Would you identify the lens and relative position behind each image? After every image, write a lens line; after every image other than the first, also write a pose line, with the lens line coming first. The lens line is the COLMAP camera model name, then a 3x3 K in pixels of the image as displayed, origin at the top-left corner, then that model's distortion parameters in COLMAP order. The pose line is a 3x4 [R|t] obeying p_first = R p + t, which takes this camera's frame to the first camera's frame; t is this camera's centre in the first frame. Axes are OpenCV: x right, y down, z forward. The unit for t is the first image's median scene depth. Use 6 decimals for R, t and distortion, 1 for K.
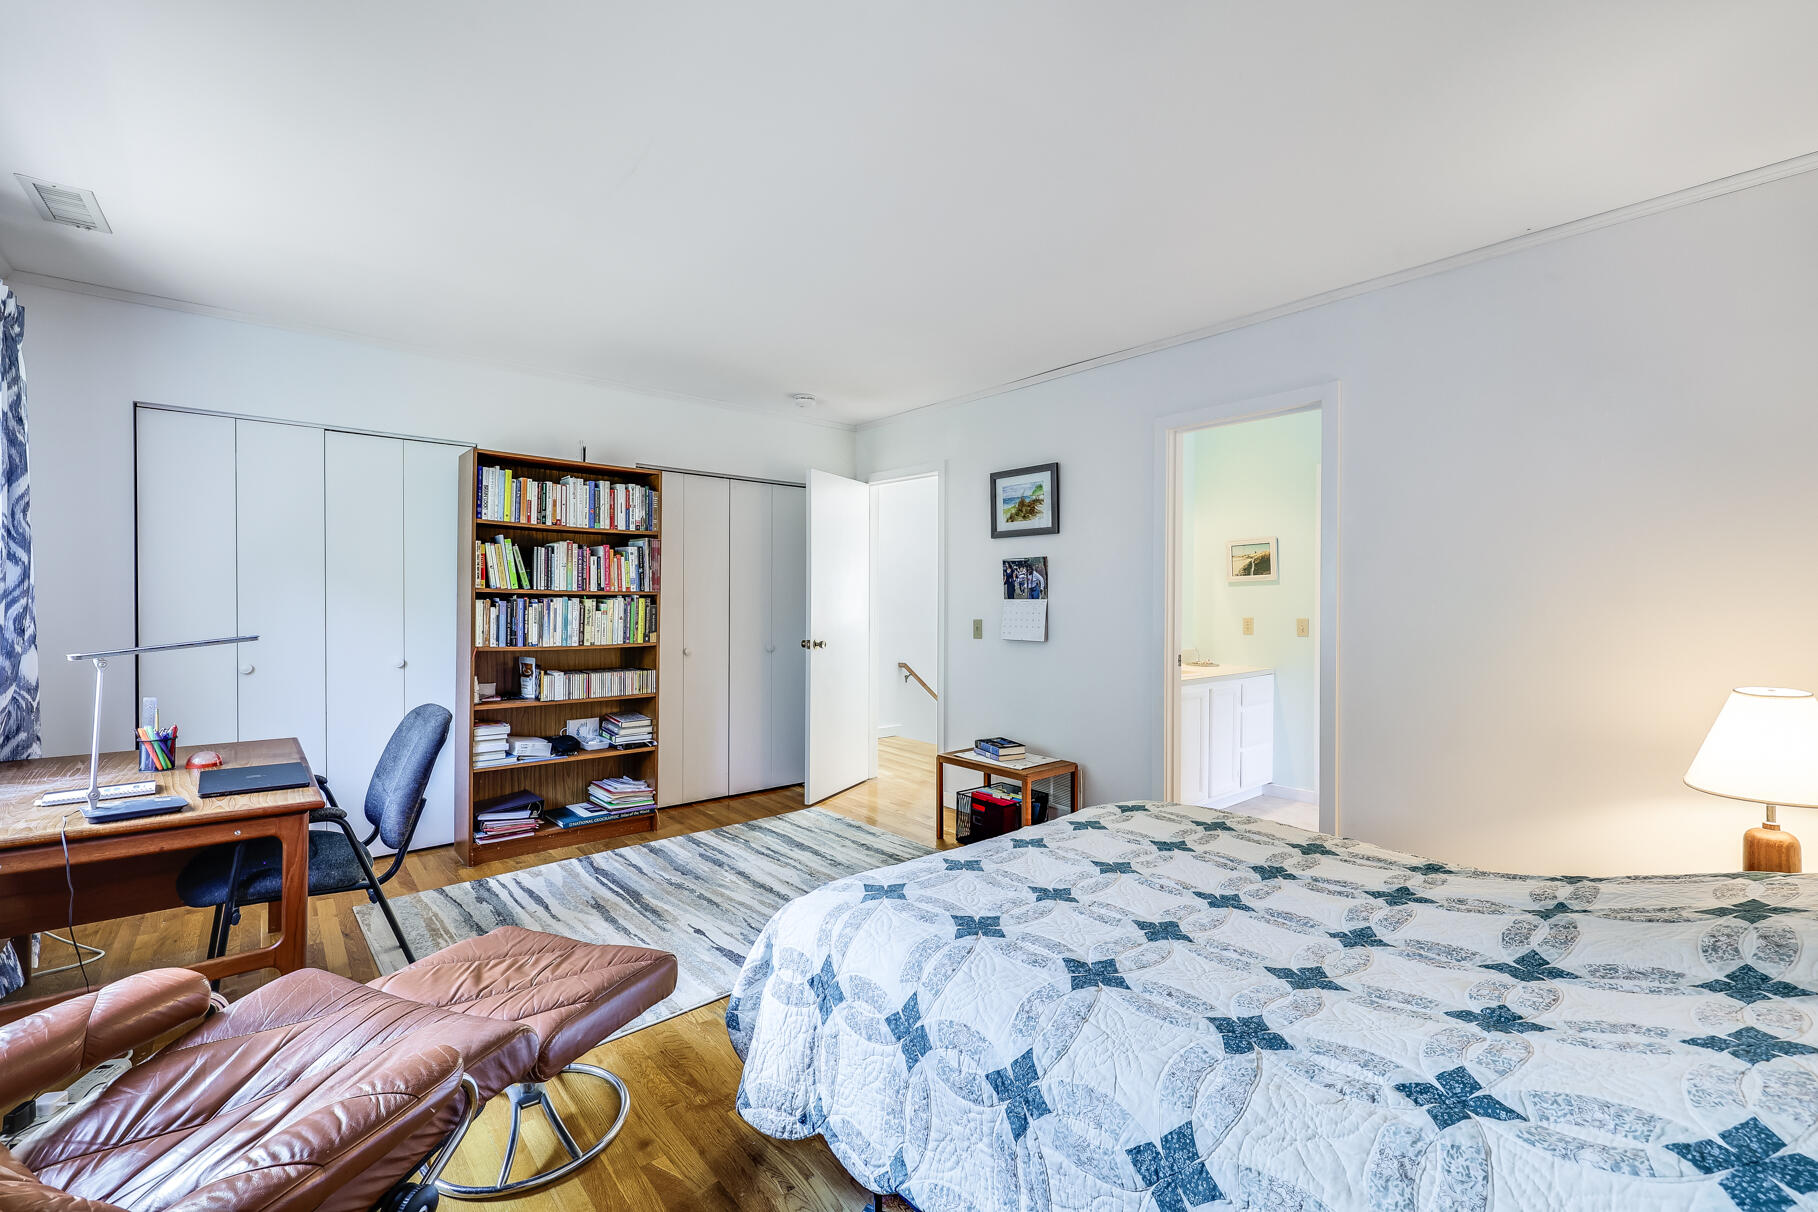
lens RADIAL K [[781.6, 0, 906.0], [0, 781.6, 603.6], [0, 0, 1]] dist [0.002980, 0.000132]
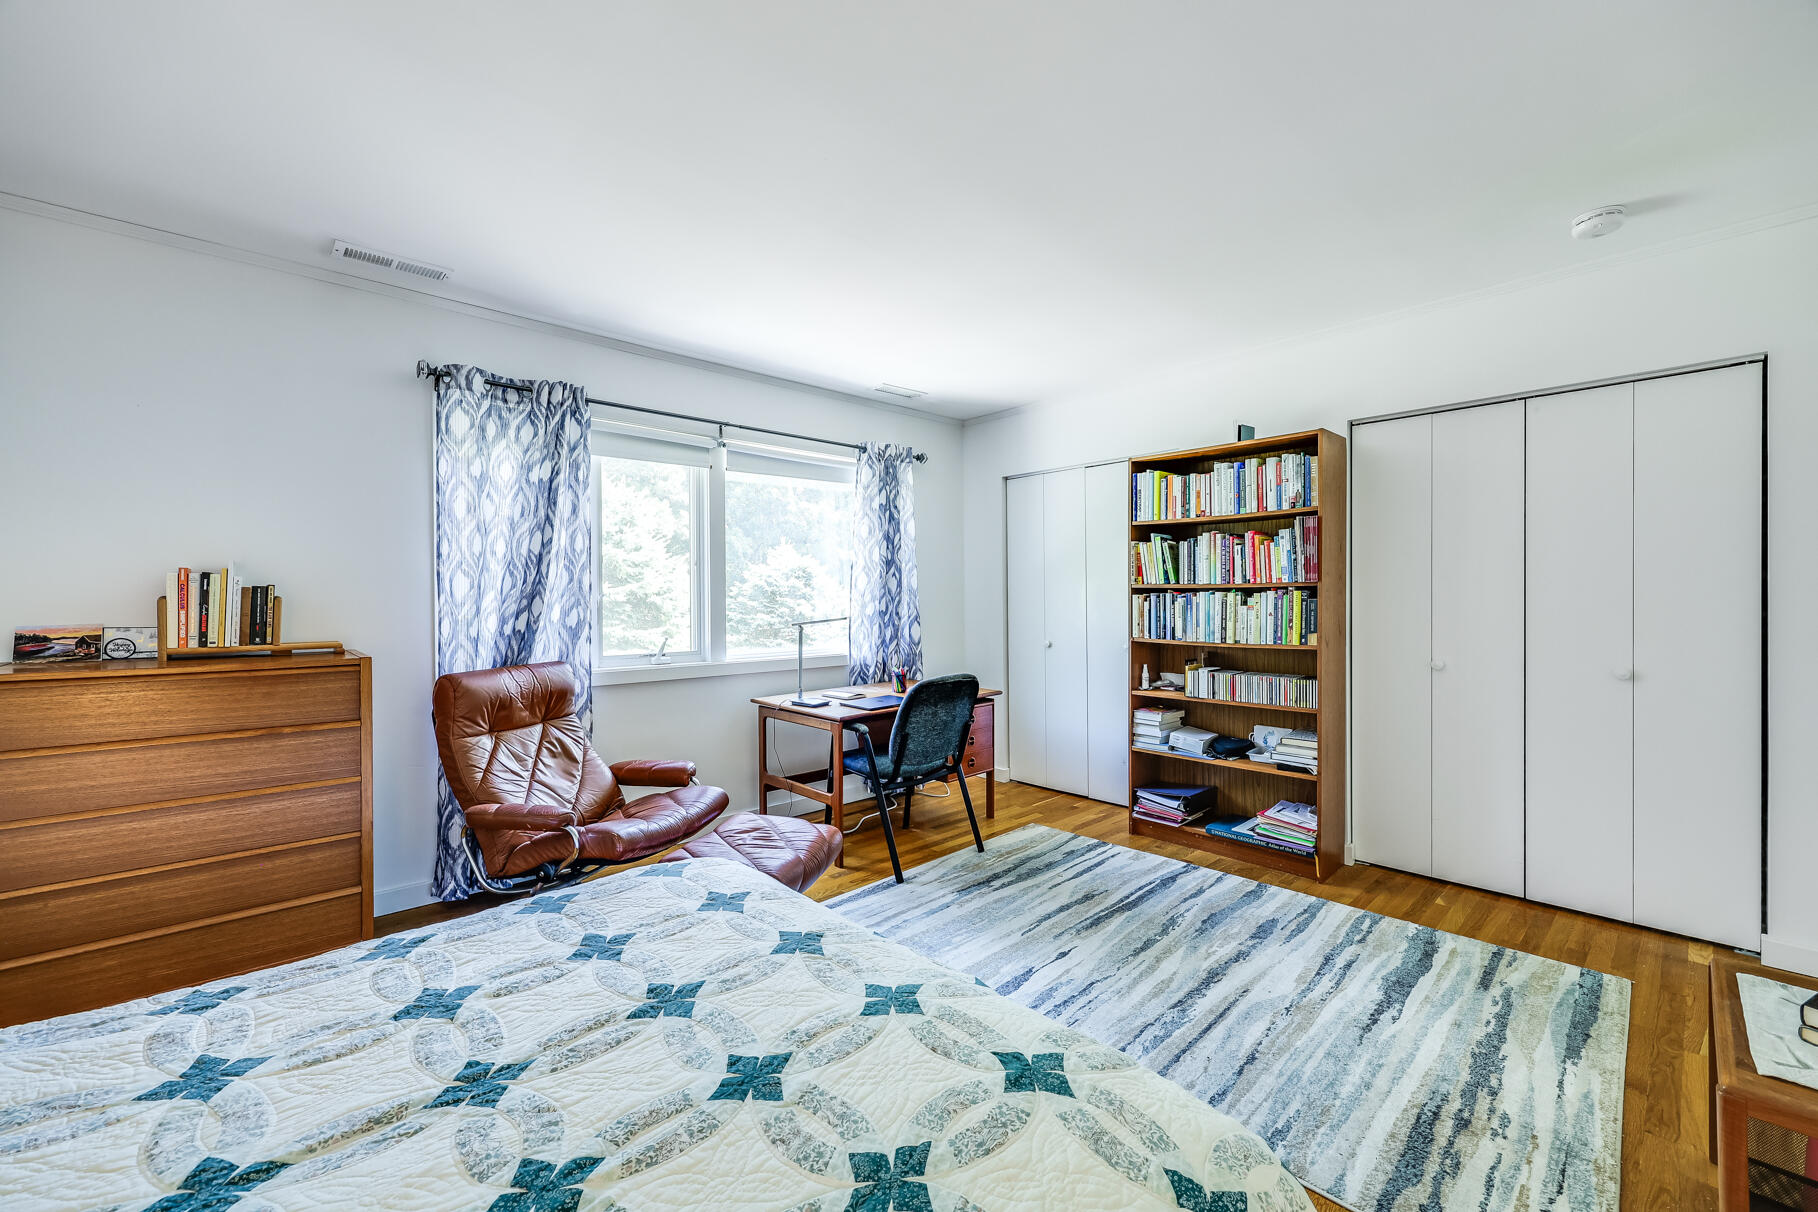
lens RADIAL K [[731.9, 0, 894.3], [0, 731.9, 604.3], [0, 0, 1]] dist [0.000250, 0.000876]
pose [[0.018434, 0.003189, -0.999825, 0.454116], [0.003339, 0.999989, 0.003252, 0.003855], [0.999825, -0.003398, 0.018423, 0.608653]]
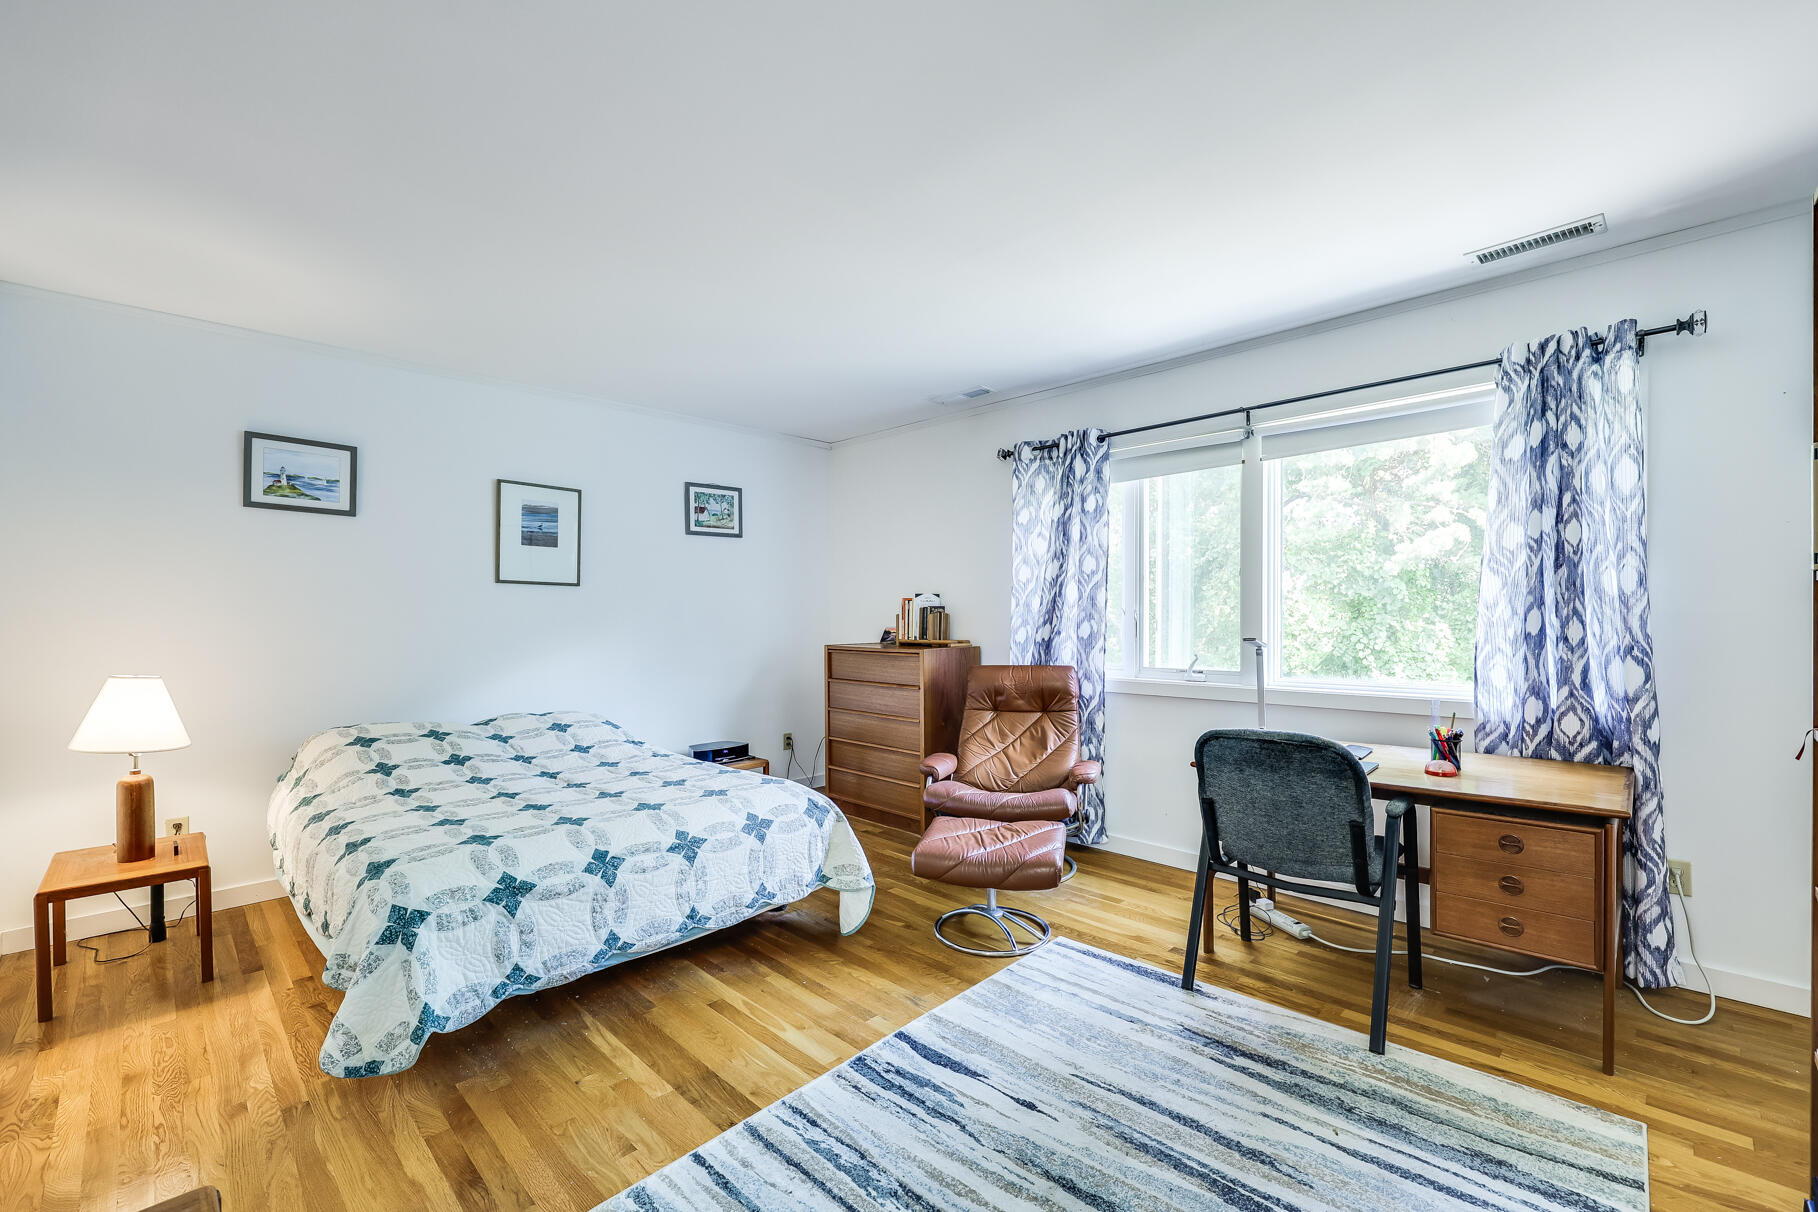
lens RADIAL K [[755.9, 0, 897.9], [0, 755.9, 619.8], [0, 0, 1]] dist [0.011658, -0.000631]
pose [[-0.997016, -0.003782, -0.077105, -0.081510], [-0.003945, 0.999990, 0.001957, 0.006805], [0.077097, 0.002255, -0.997021, 1.259894]]
